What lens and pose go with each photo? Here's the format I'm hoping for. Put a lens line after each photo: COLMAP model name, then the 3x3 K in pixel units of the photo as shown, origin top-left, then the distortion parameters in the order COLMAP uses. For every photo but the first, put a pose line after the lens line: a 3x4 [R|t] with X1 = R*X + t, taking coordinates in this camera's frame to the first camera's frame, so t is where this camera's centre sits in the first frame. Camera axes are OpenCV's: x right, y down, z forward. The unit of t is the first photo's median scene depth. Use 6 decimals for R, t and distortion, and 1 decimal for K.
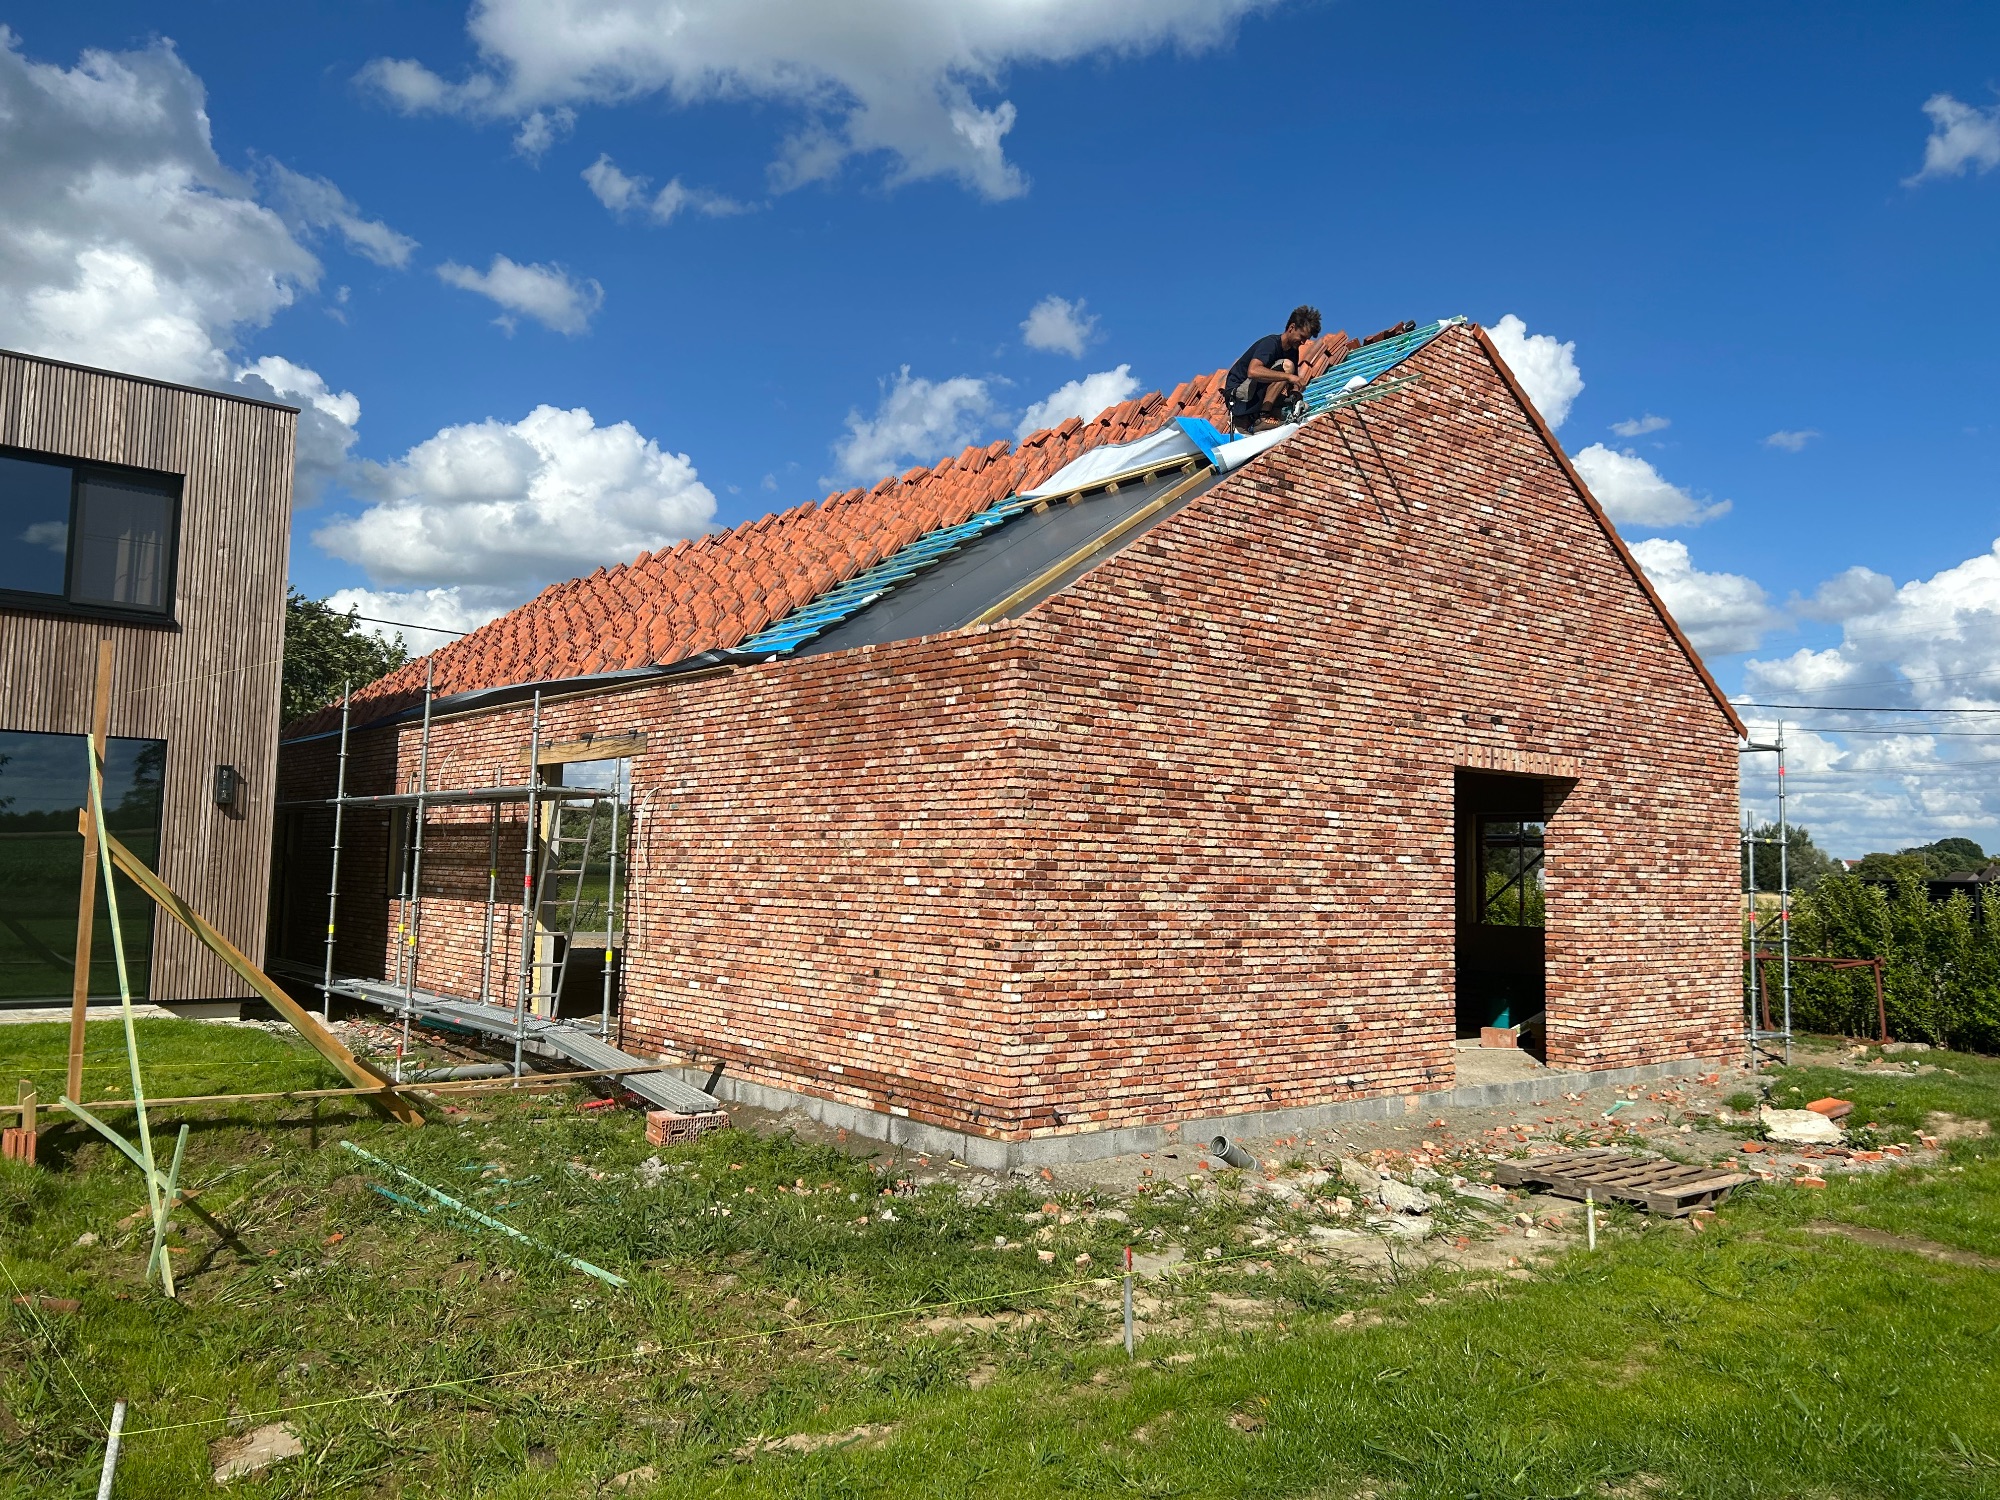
lens RADIAL K [[1541.8, 0, 1003.5], [0, 1541.8, 747.7], [0, 0, 1]] dist [-0.017628, -0.004051]
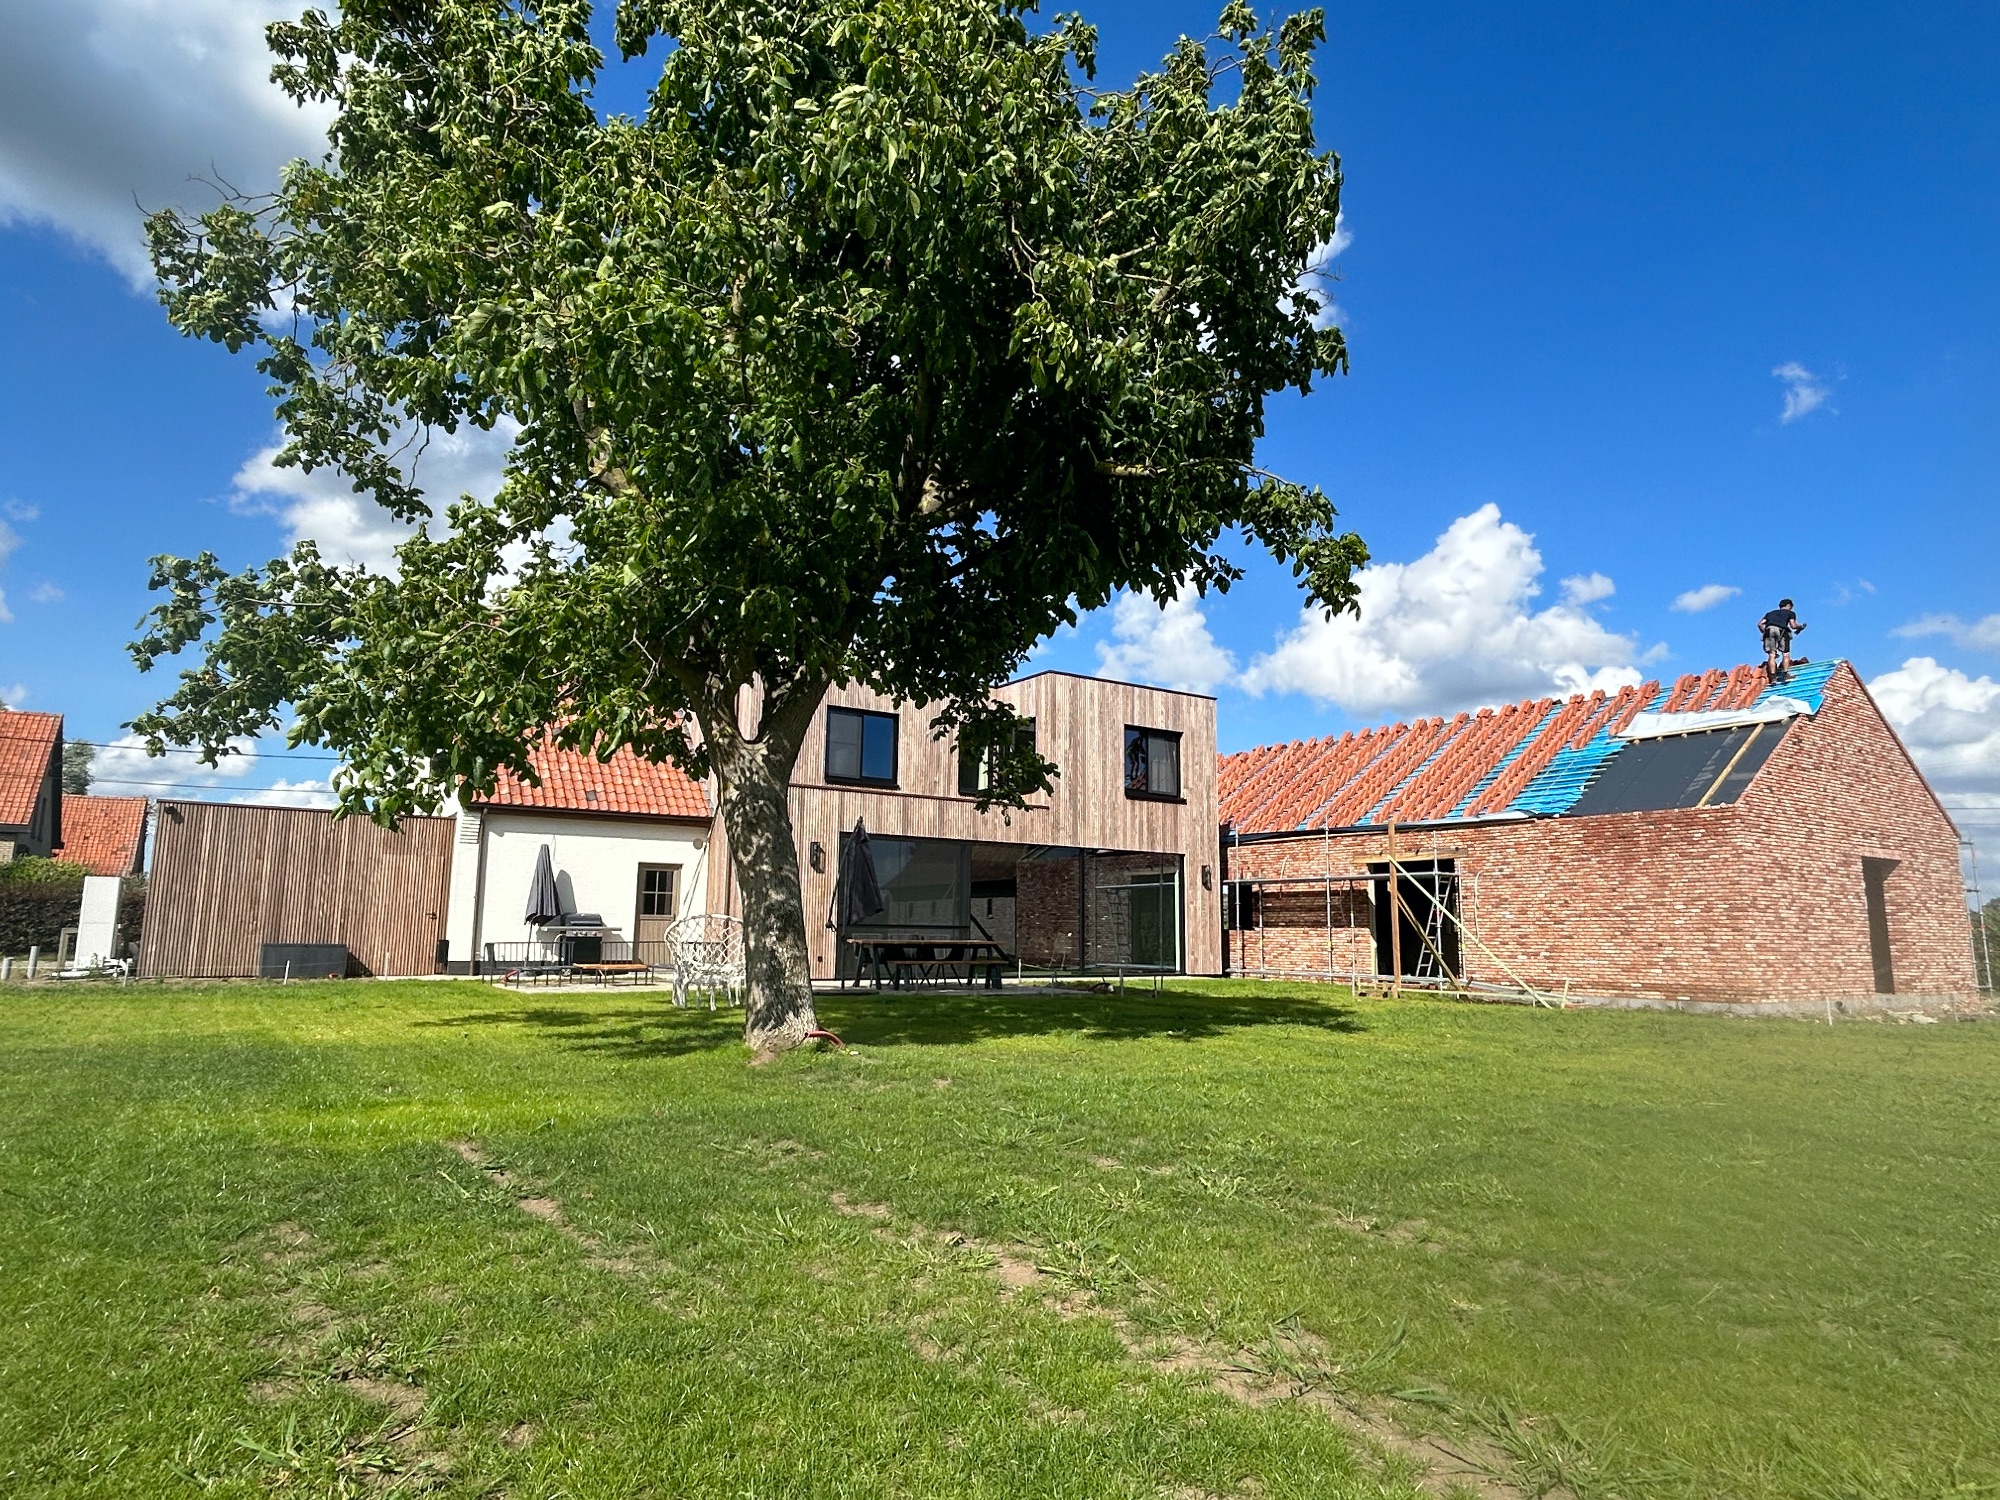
lens RADIAL K [[1153.2, 0, 994.0], [0, 1153.2, 752.8], [0, 0, 1]] dist [-0.002741, 0.001439]
pose [[0.995558, -0.027413, -0.090076, -0.890986], [0.020321, 0.996689, -0.078723, -0.034768], [0.091936, 0.076543, 0.992819, -0.887319]]
